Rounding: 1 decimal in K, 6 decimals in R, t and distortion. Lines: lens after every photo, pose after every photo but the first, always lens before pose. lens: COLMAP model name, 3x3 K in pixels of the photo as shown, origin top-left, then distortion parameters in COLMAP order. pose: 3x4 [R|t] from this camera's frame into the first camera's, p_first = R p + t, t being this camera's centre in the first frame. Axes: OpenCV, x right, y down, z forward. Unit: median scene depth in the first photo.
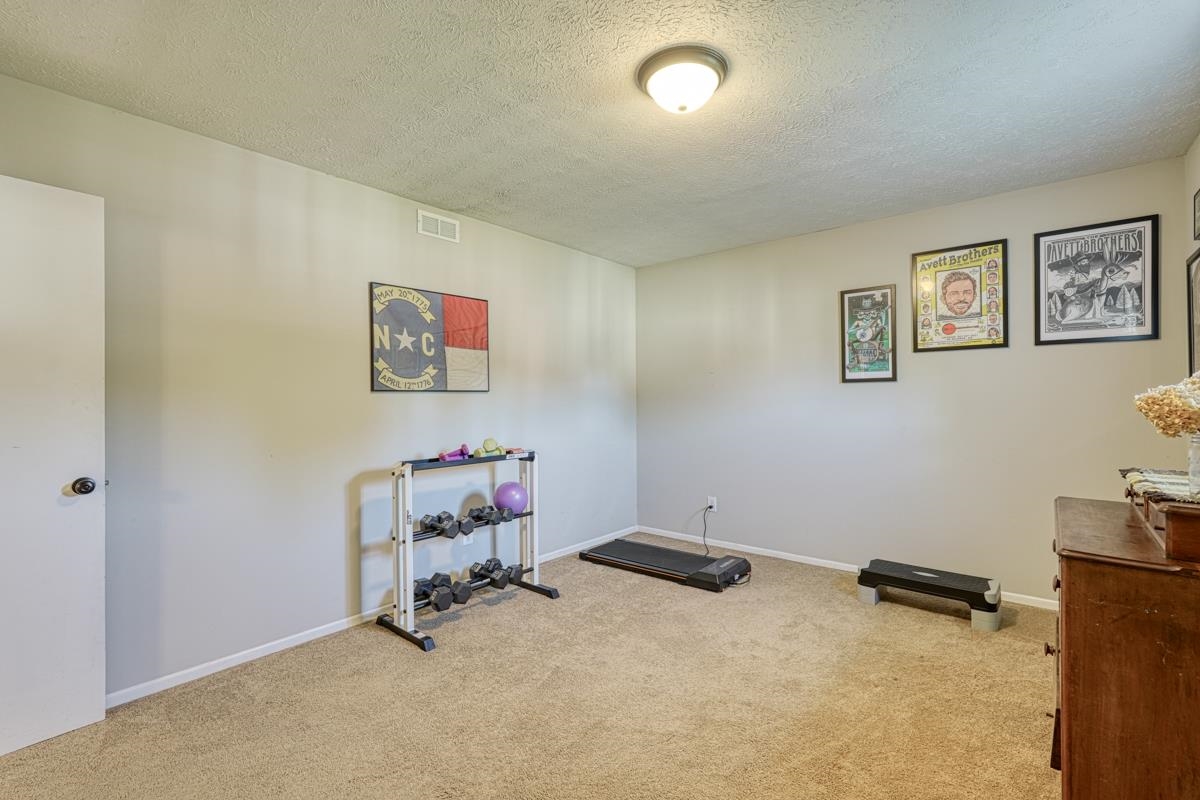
lens RADIAL K [[529.3, 0, 603.7], [0, 529.3, 399.3], [0, 0, 1]] dist [-0.012423, 0.005975]
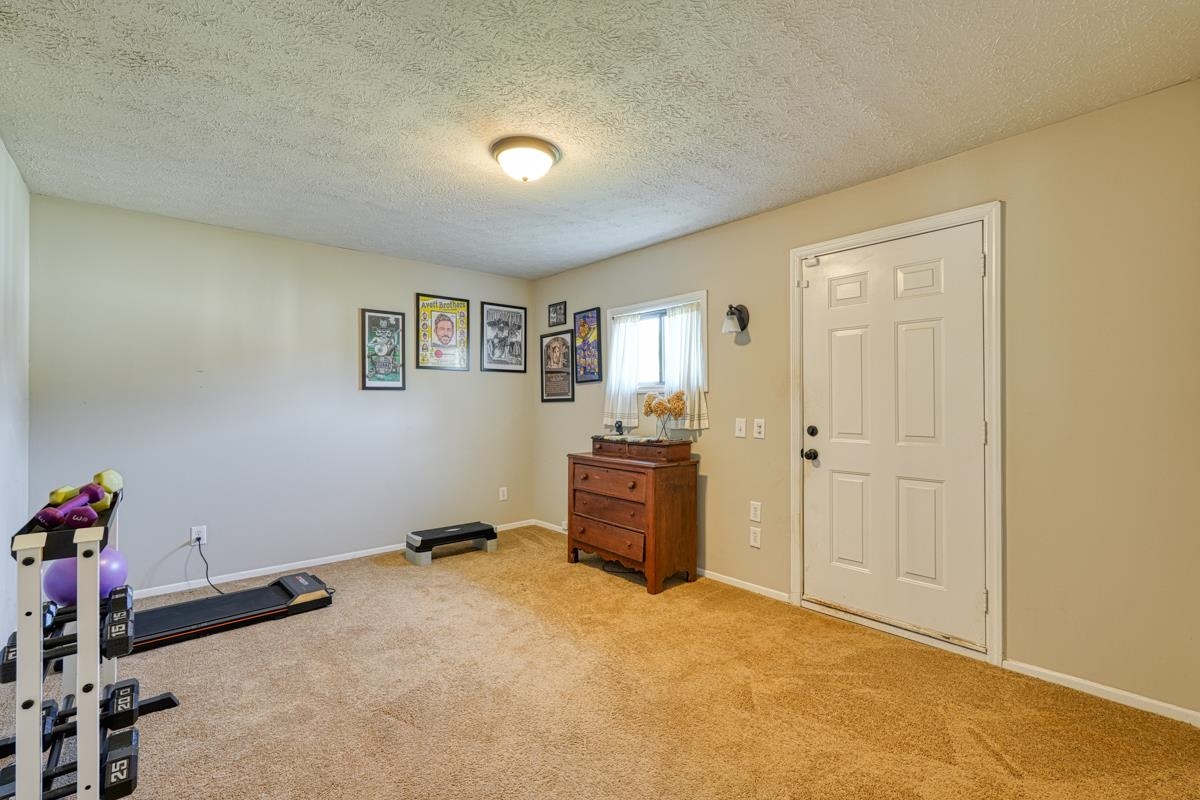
lens RADIAL K [[529.3, 0, 605.9], [0, 529.3, 400.7], [0, 0, 1]] dist [-0.012423, 0.005975]
pose [[0.138435, 0.008364, 0.990336, -0.660199], [0.000238, 0.999964, -0.008479, 0.001885], [-0.990372, 0.001409, 0.138428, 0.369158]]
